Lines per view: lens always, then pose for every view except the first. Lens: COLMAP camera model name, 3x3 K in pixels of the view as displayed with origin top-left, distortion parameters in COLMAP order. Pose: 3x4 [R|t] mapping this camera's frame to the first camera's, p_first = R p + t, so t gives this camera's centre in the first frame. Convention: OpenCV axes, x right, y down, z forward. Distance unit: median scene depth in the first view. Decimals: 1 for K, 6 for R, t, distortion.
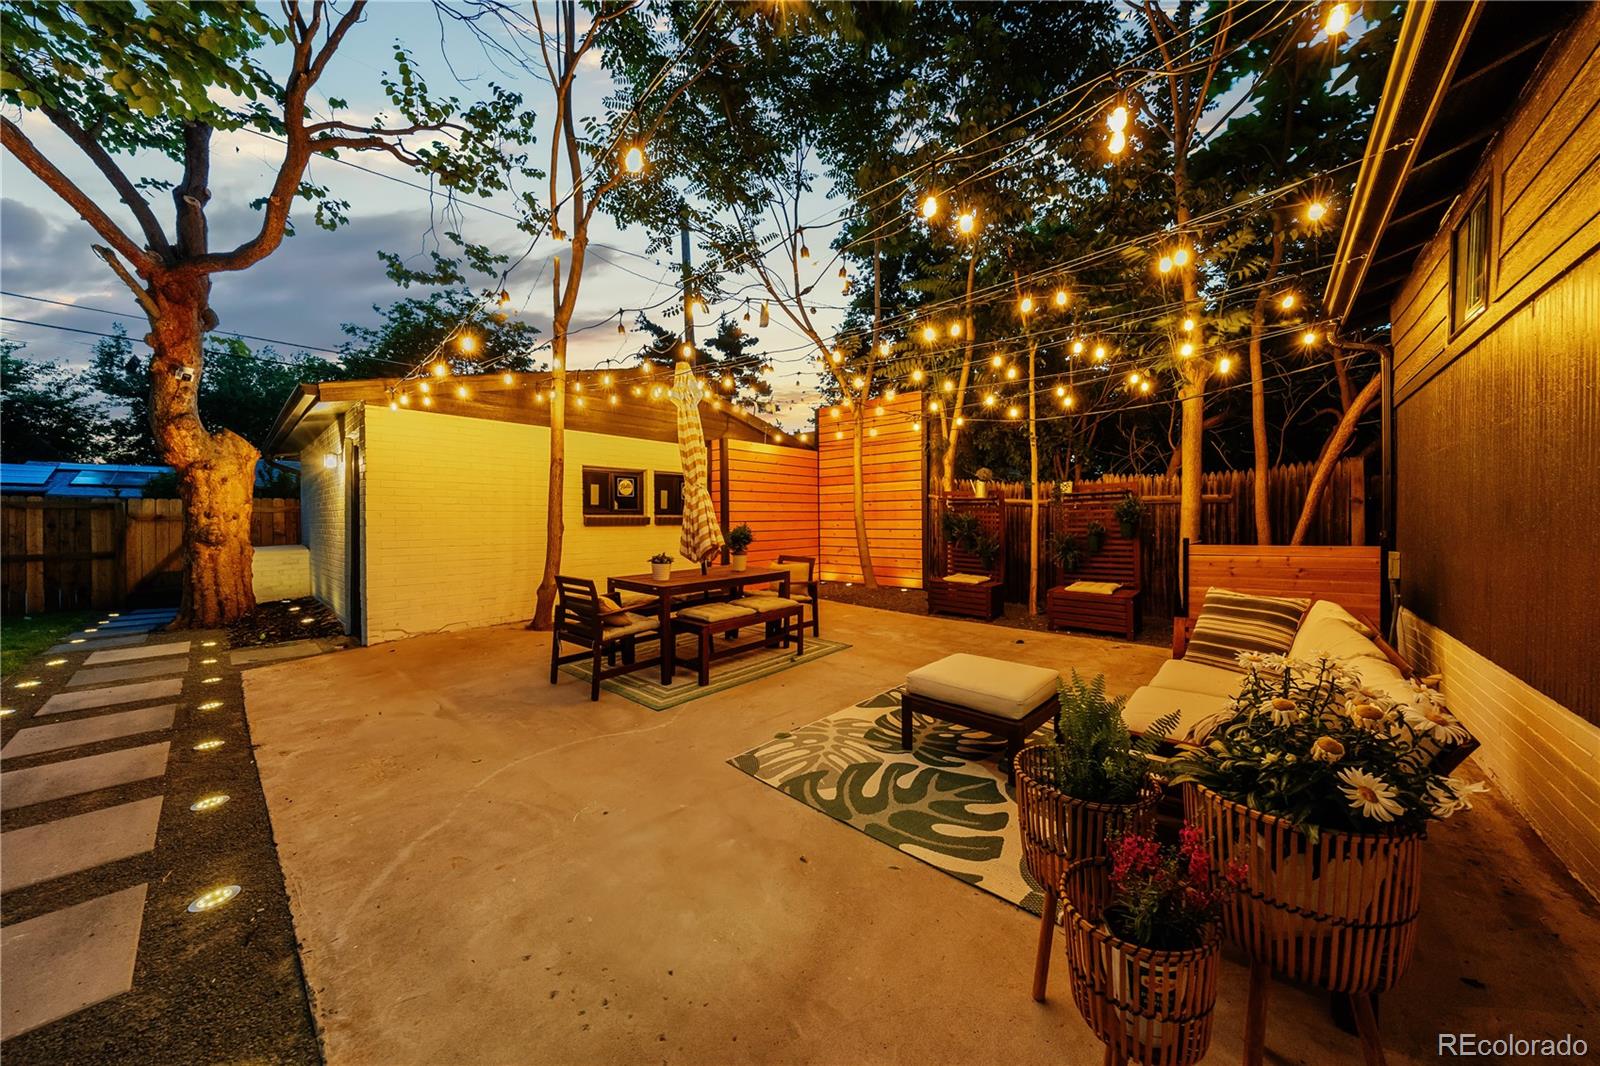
lens RADIAL K [[526.7, 0, 797.8], [0, 526.7, 523.2], [0, 0, 1]] dist [-0.000106, 0.000032]
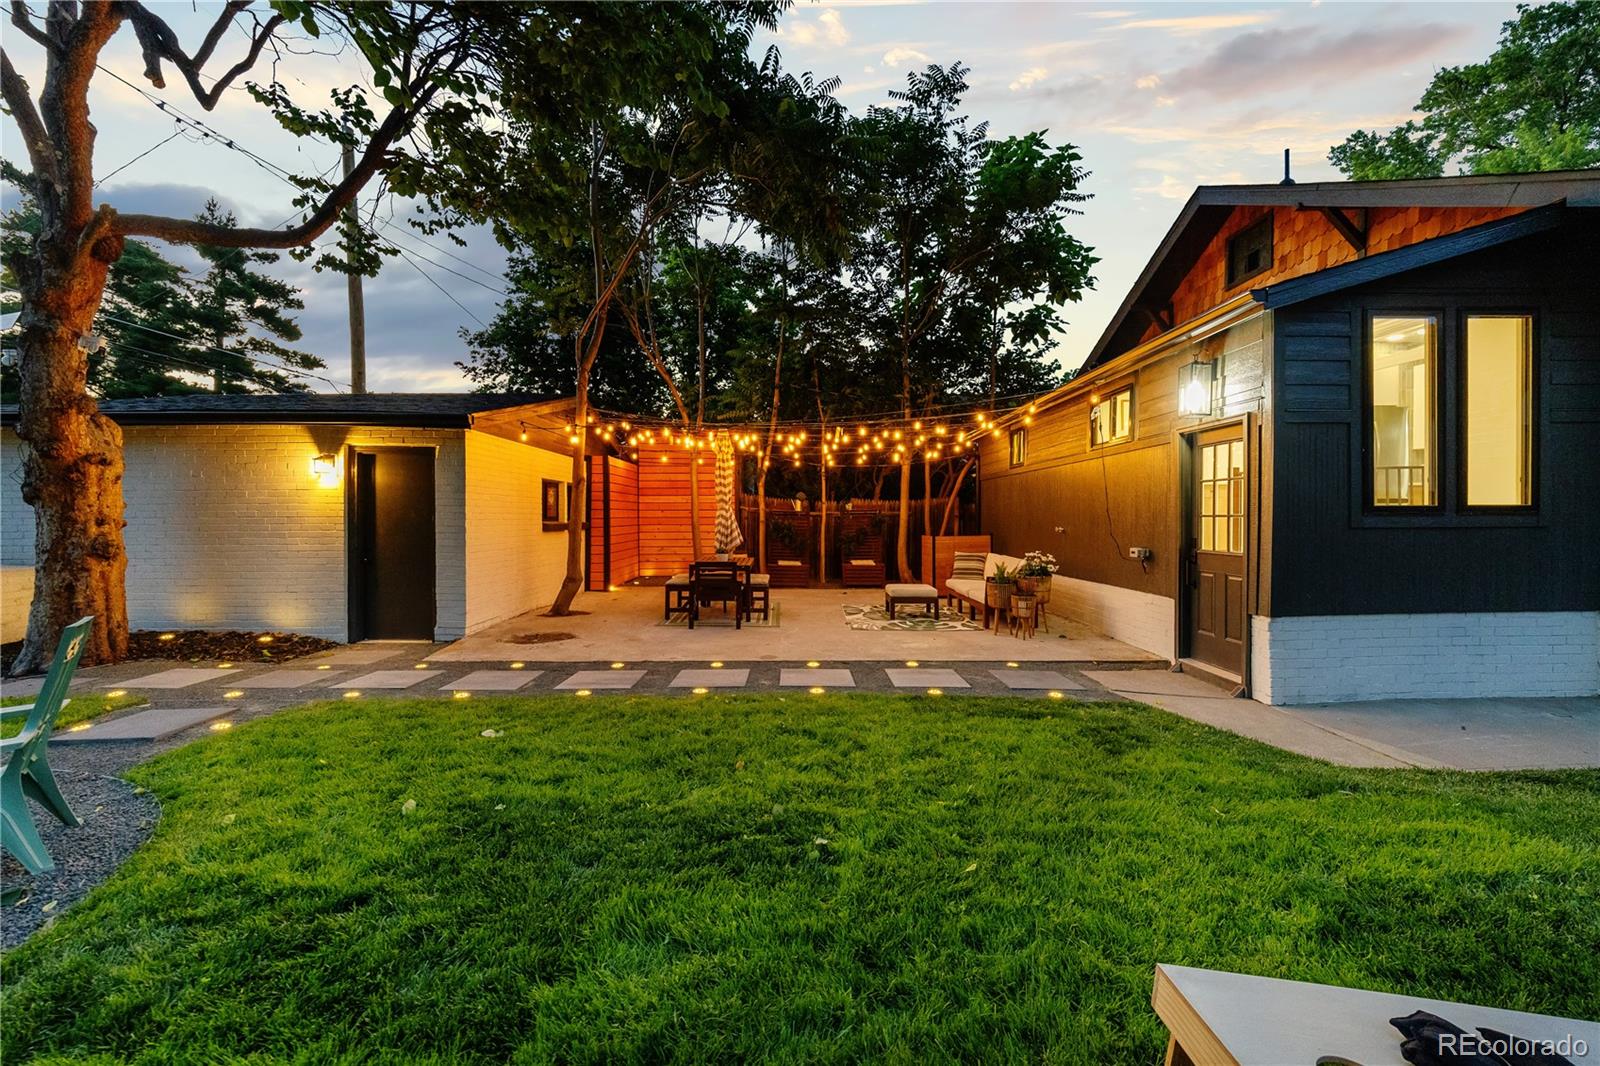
lens RADIAL K [[626.3, 0, 799.9], [0, 626.3, 524.8], [0, 0, 1]] dist [-0.002578, -0.000220]
pose [[0.739953, -0.002979, 0.672652, -0.838554], [0.002854, 0.999995, 0.001289, -0.008333], [-0.672652, 0.000966, 0.739958, -0.348013]]
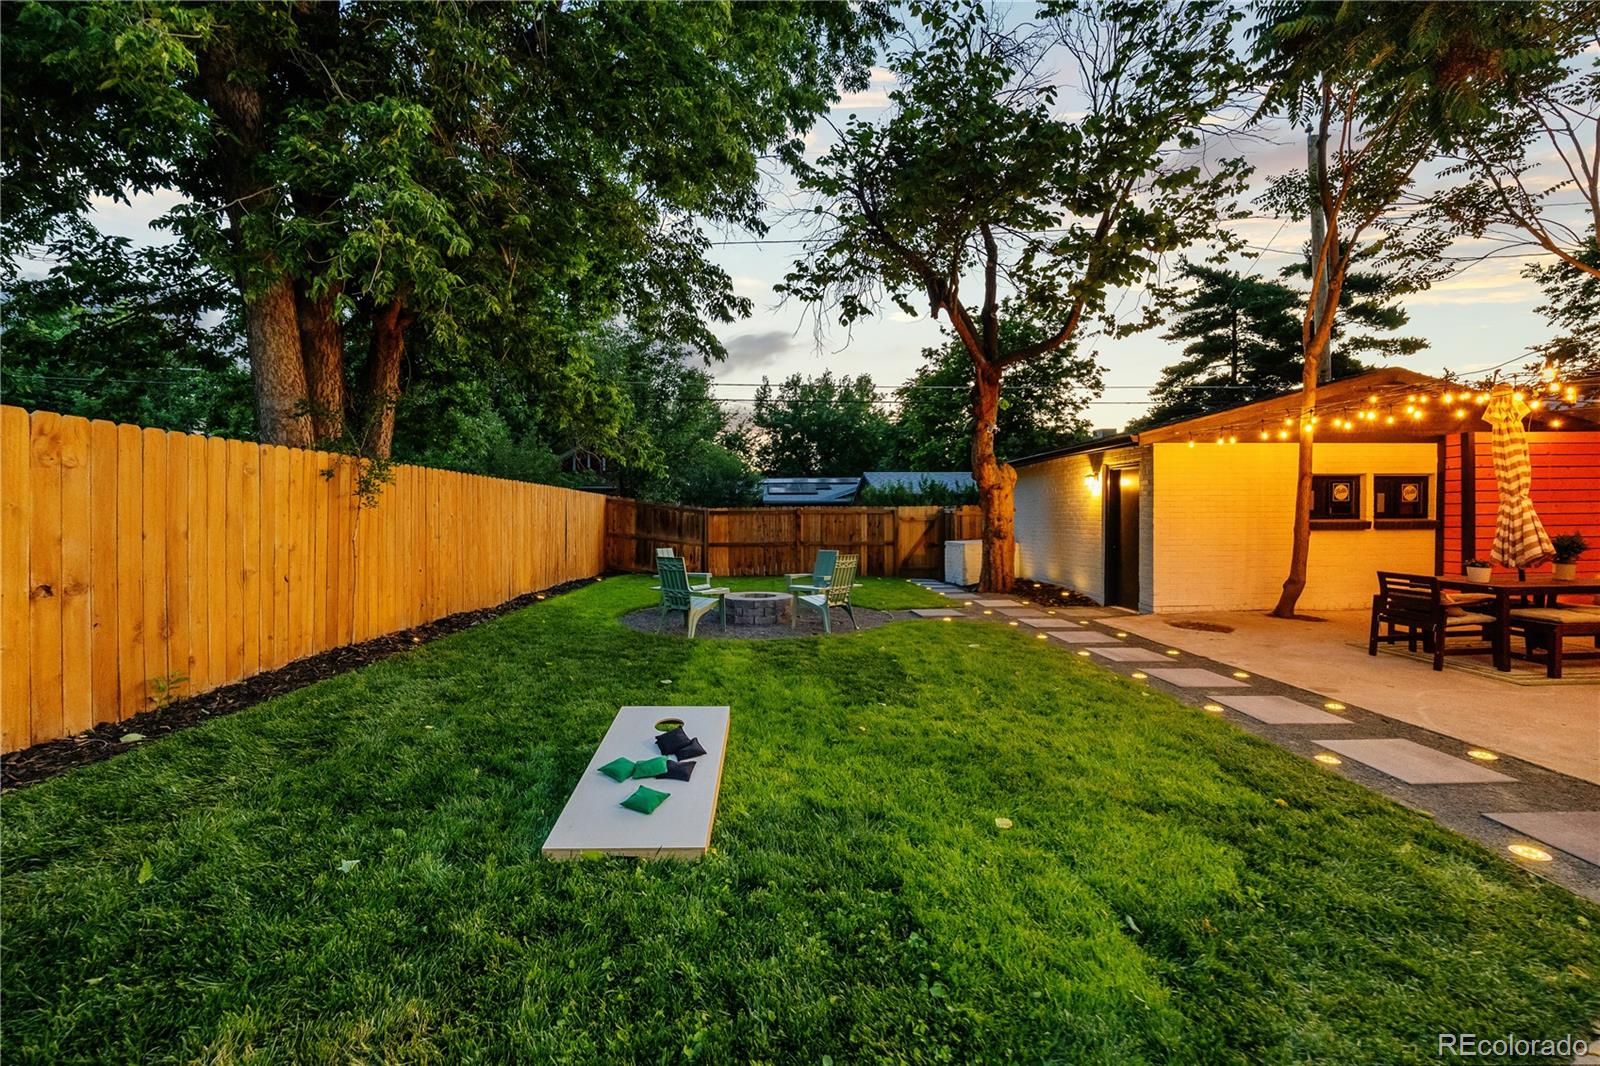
lens RADIAL K [[626.3, 0, 799.9], [0, 626.3, 524.8], [0, 0, 1]] dist [-0.002578, -0.000220]
pose [[0.705012, 0.009674, -0.709130, -0.206947], [-0.002416, 0.999934, 0.011239, -0.015872], [0.709192, -0.006210, 0.704988, -0.592475]]
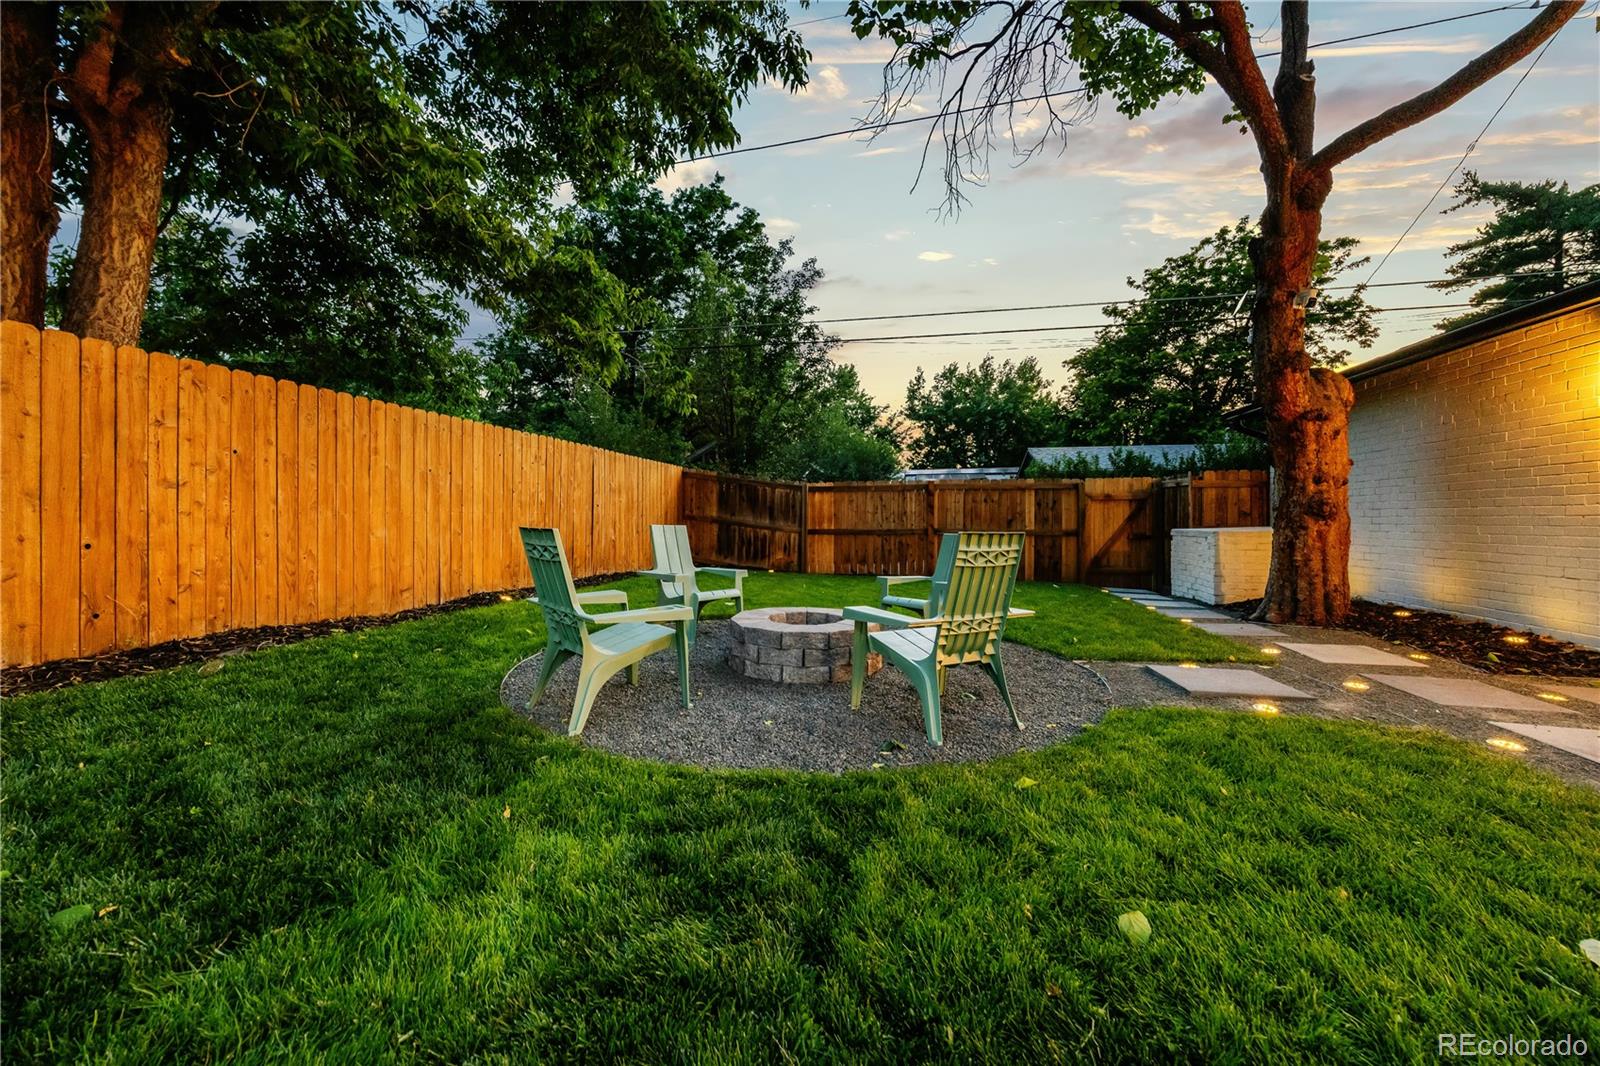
lens RADIAL K [[592.0, 0, 795.9], [0, 592.0, 519.3], [0, 0, 1]] dist [-0.005939, 0.000228]
pose [[0.491320, 0.007502, -0.870947, -0.640892], [-0.008469, 0.999957, 0.003836, 0.039328], [0.870938, 0.005491, 0.491362, -0.076888]]
